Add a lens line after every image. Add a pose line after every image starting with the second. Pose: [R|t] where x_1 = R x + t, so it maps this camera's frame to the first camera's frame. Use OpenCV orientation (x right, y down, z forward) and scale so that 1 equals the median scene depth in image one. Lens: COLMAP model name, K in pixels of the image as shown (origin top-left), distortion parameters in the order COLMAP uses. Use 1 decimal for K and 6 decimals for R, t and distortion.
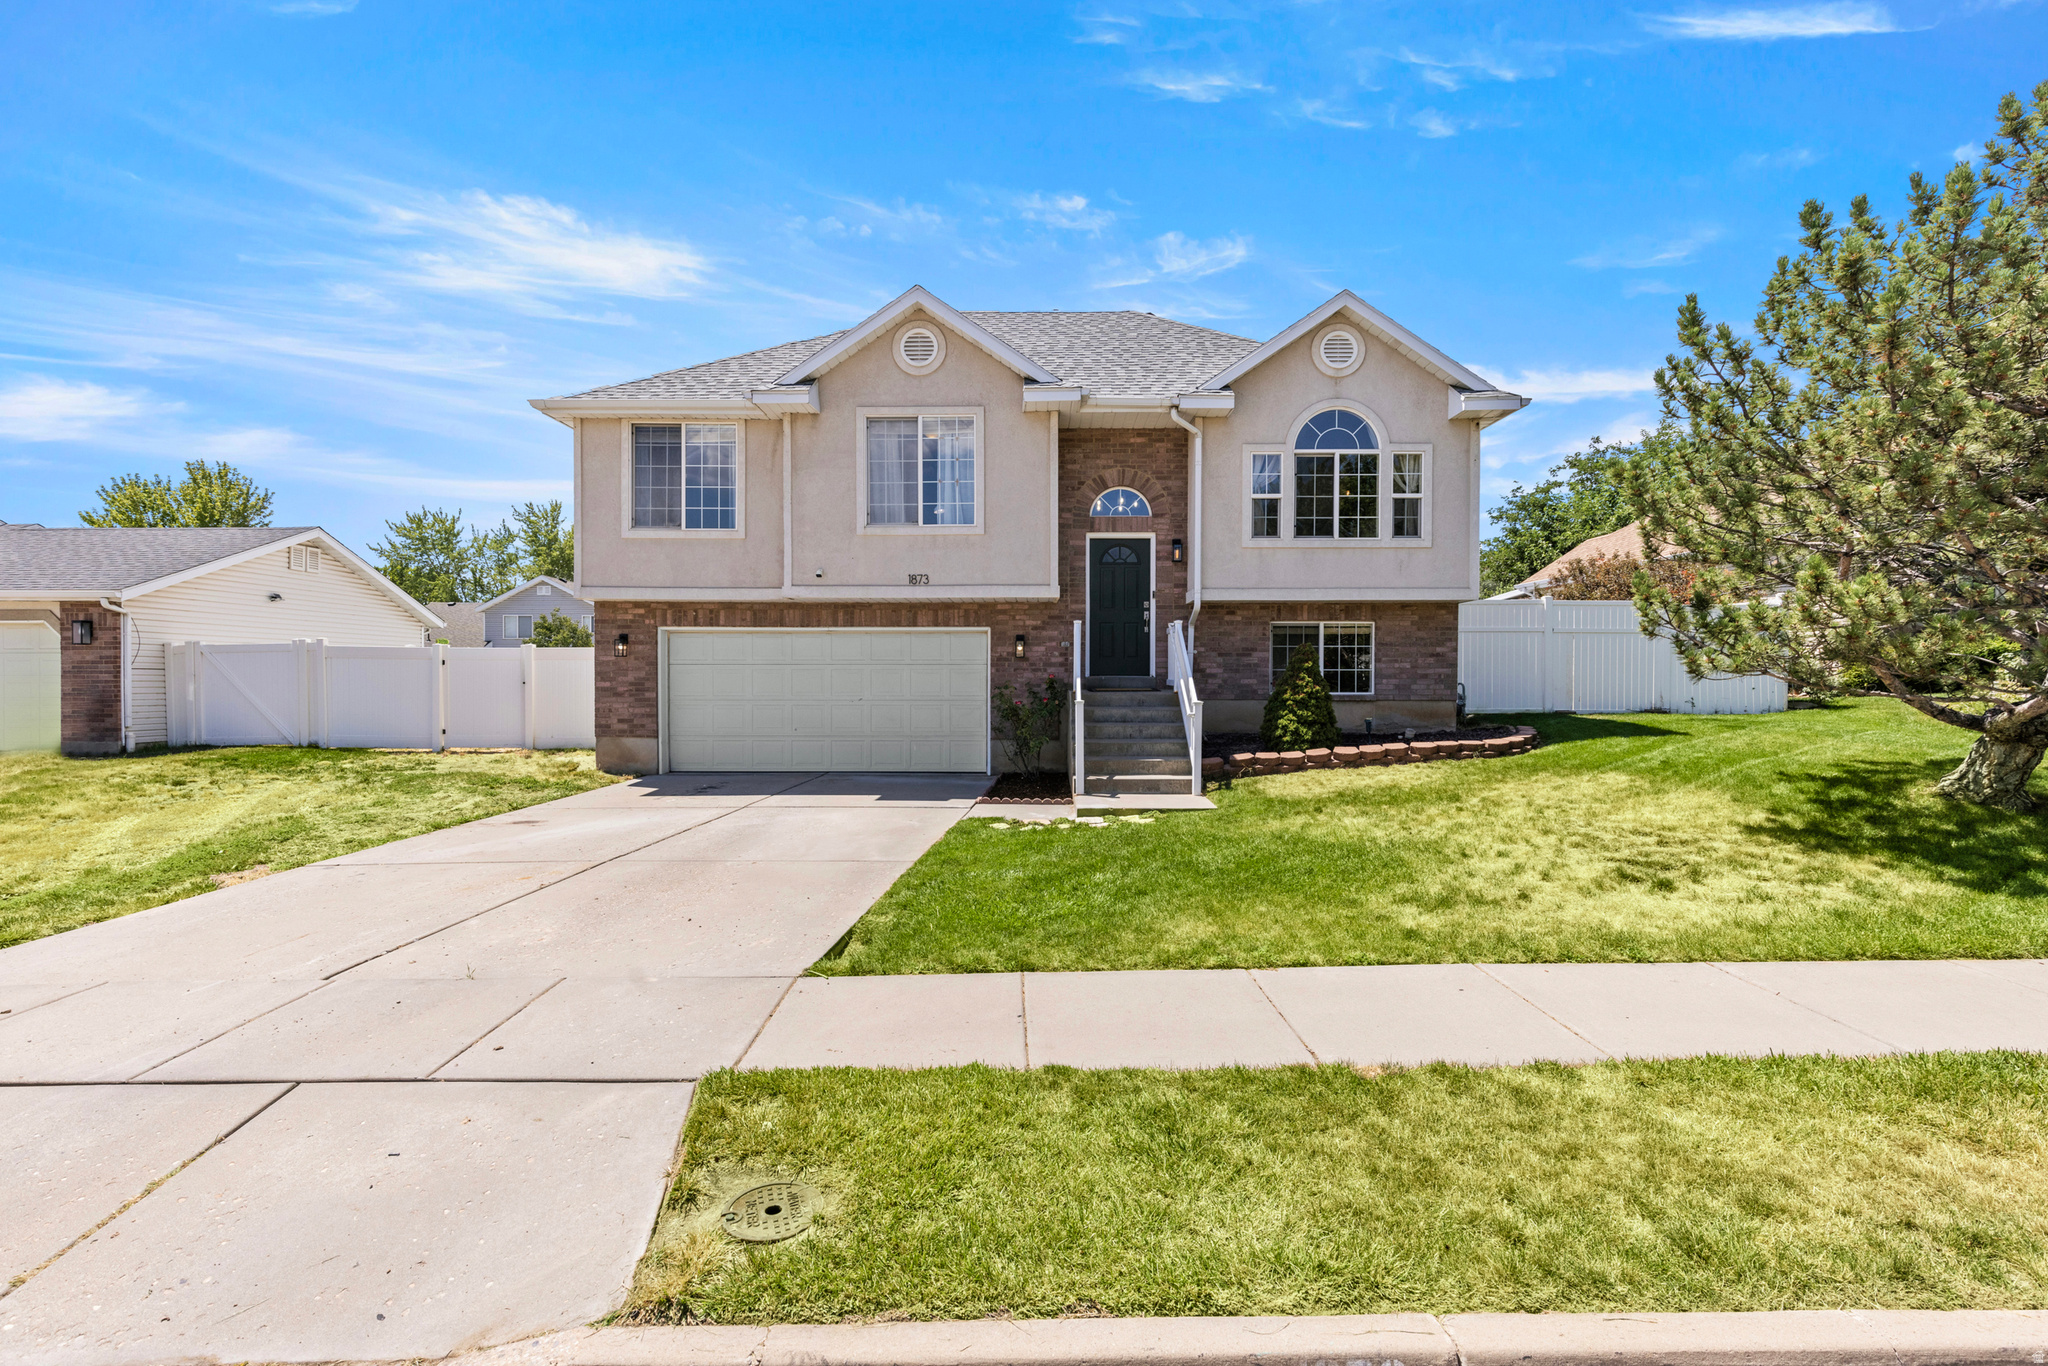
lens RADIAL K [[920.3, 0, 1036.0], [0, 920.3, 682.0], [0, 0, 1]] dist [0.004297, 0.000170]
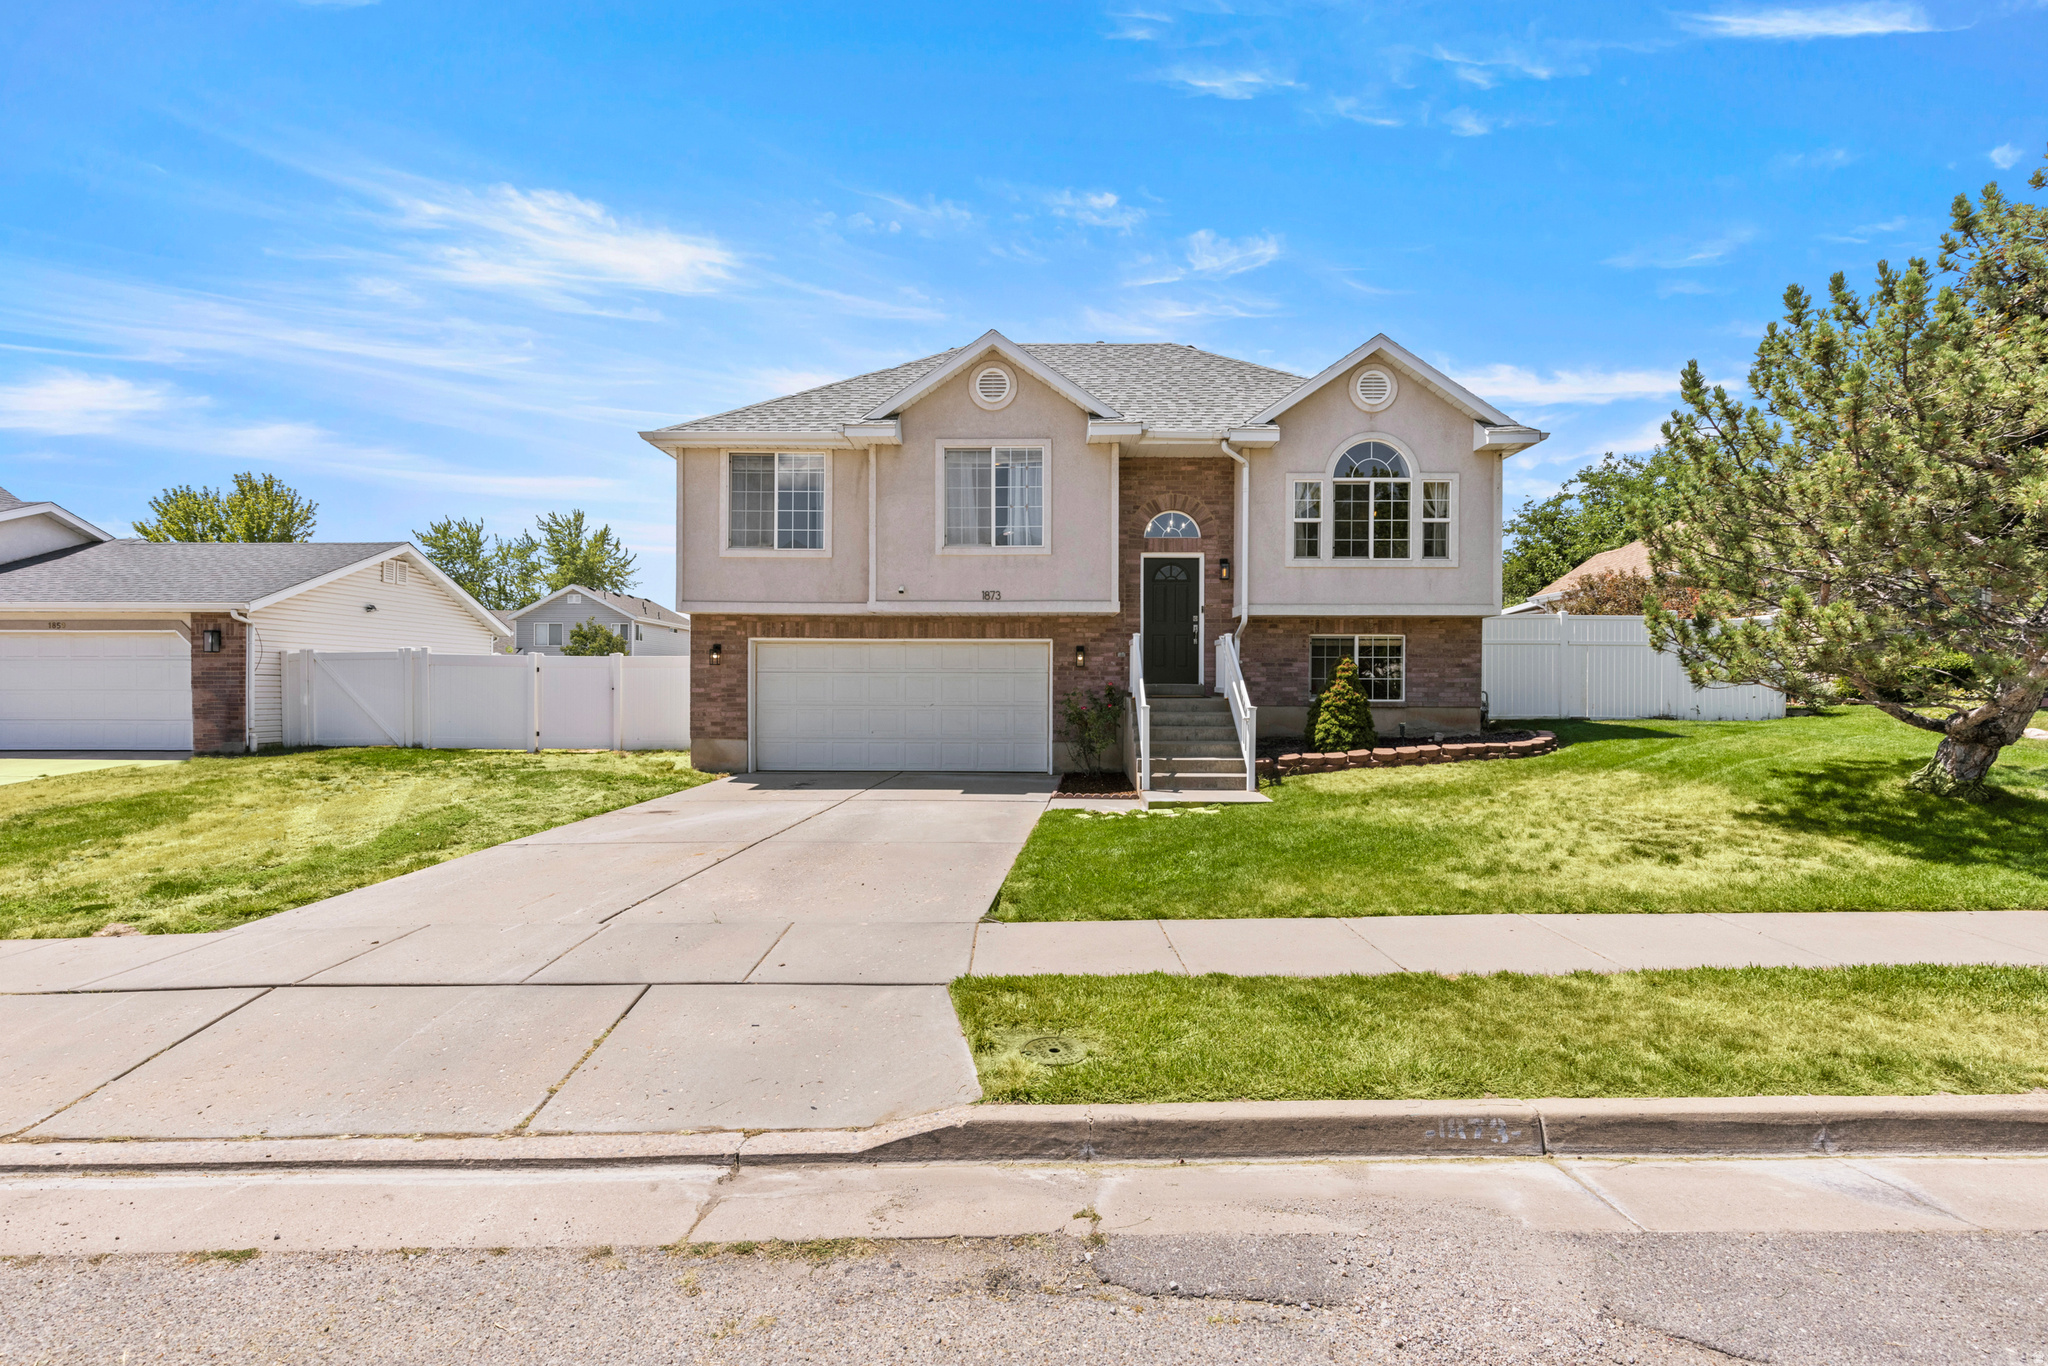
lens RADIAL K [[929.8, 0, 1034.1], [0, 929.8, 681.6], [0, 0, 1]] dist [0.003253, 0.000533]
pose [[0.999993, 0.002780, -0.002603, -0.073420], [-0.002804, 0.999955, -0.009089, 0.001376], [0.002578, 0.009096, 0.999955, -0.109178]]
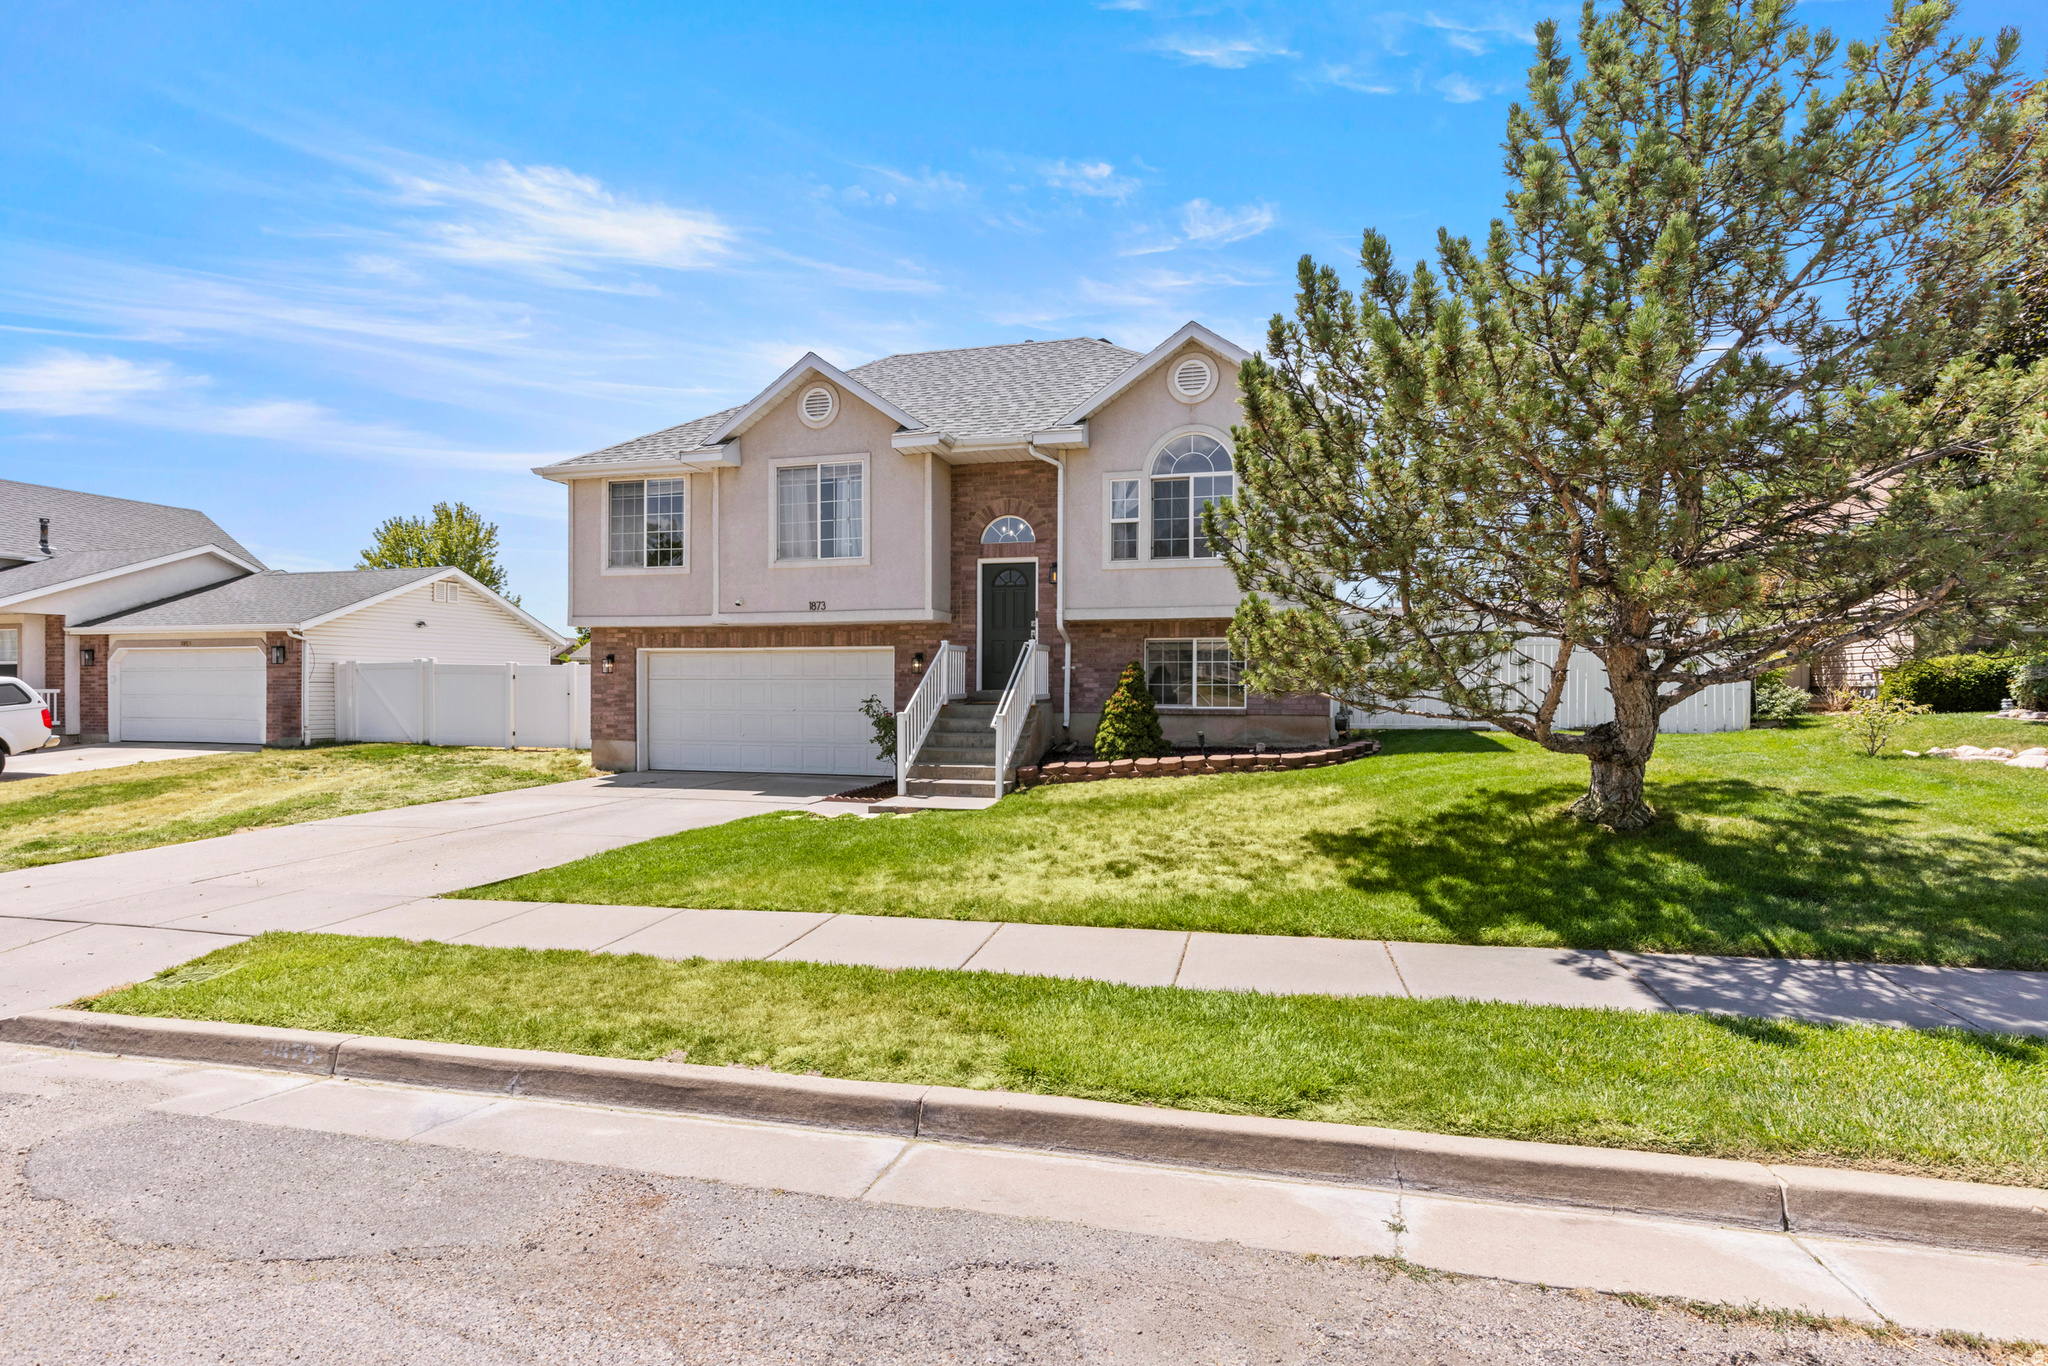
lens RADIAL K [[991.8, 0, 1034.0], [0, 991.8, 684.5], [0, 0, 1]] dist [0.002622, 0.000839]
pose [[0.968371, 0.000938, -0.249511, 0.443210], [-0.002092, 0.999988, -0.004359, -0.008568], [0.249504, 0.004743, 0.968362, -0.130598]]
